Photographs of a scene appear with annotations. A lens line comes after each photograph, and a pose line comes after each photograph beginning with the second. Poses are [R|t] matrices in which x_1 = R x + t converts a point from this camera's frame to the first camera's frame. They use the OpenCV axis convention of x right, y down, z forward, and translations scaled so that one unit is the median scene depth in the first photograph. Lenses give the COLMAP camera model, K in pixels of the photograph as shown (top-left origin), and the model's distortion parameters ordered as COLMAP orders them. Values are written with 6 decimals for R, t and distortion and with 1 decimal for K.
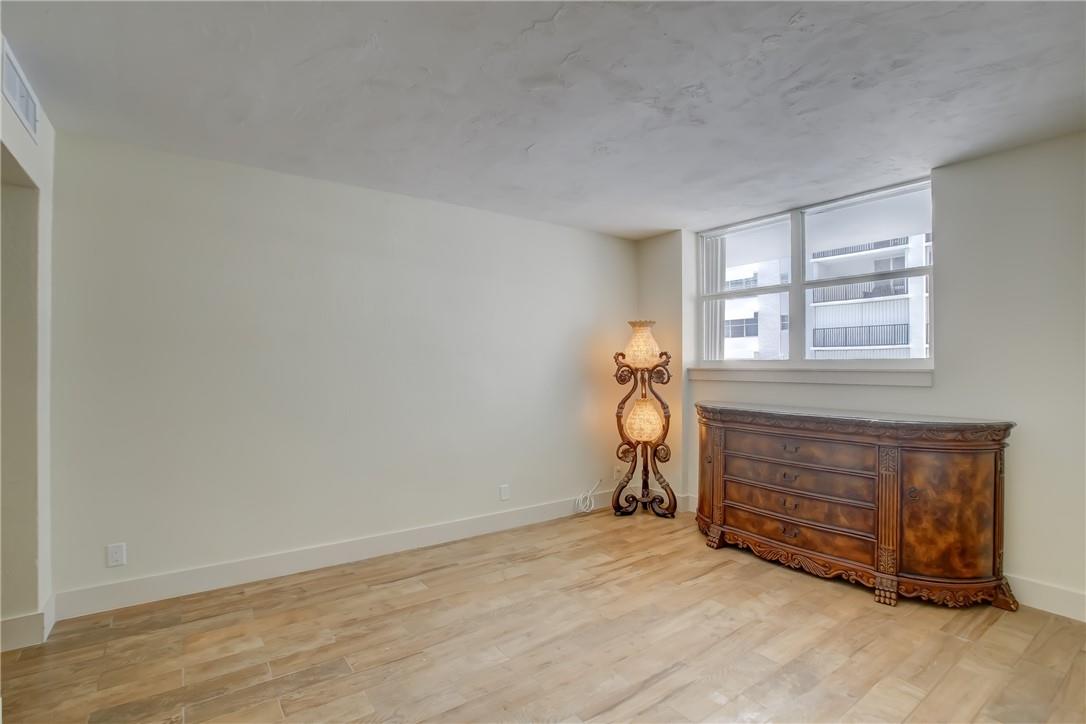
lens RADIAL K [[508.3, 0, 554.9], [0, 508.3, 363.5], [0, 0, 1]] dist [-0.069874, 0.029456]
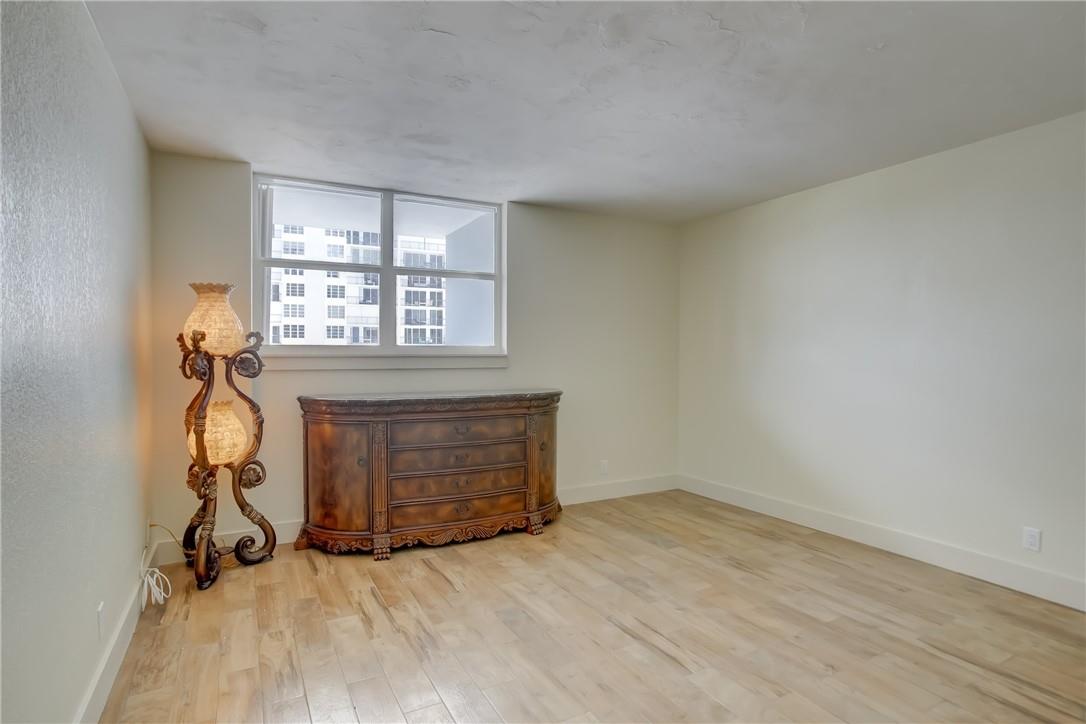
lens RADIAL K [[574.9, 0, 543.0], [0, 574.9, 362.0], [0, 0, 1]] dist [-0.002166, 0.000157]
pose [[0.146442, -0.015858, 0.989092, -0.659600], [-0.006682, 0.999833, 0.017020, 0.003053], [-0.989197, -0.009102, 0.146312, 0.606235]]
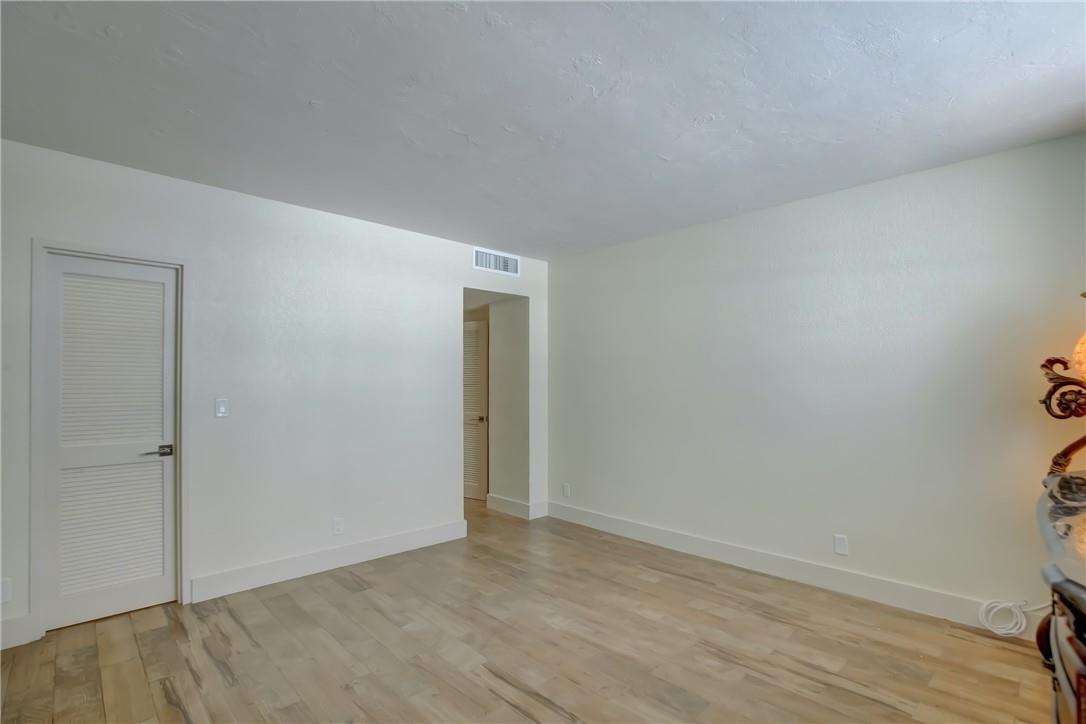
lens RADIAL K [[524.3, 0, 551.5], [0, 524.3, 356.4], [0, 0, 1]] dist [-0.059009, 0.022886]
pose [[0.131871, -0.047358, -0.990135, 0.753030], [0.006861, 0.998878, -0.046862, -0.001956], [0.991243, -0.000614, 0.132048, 0.528782]]
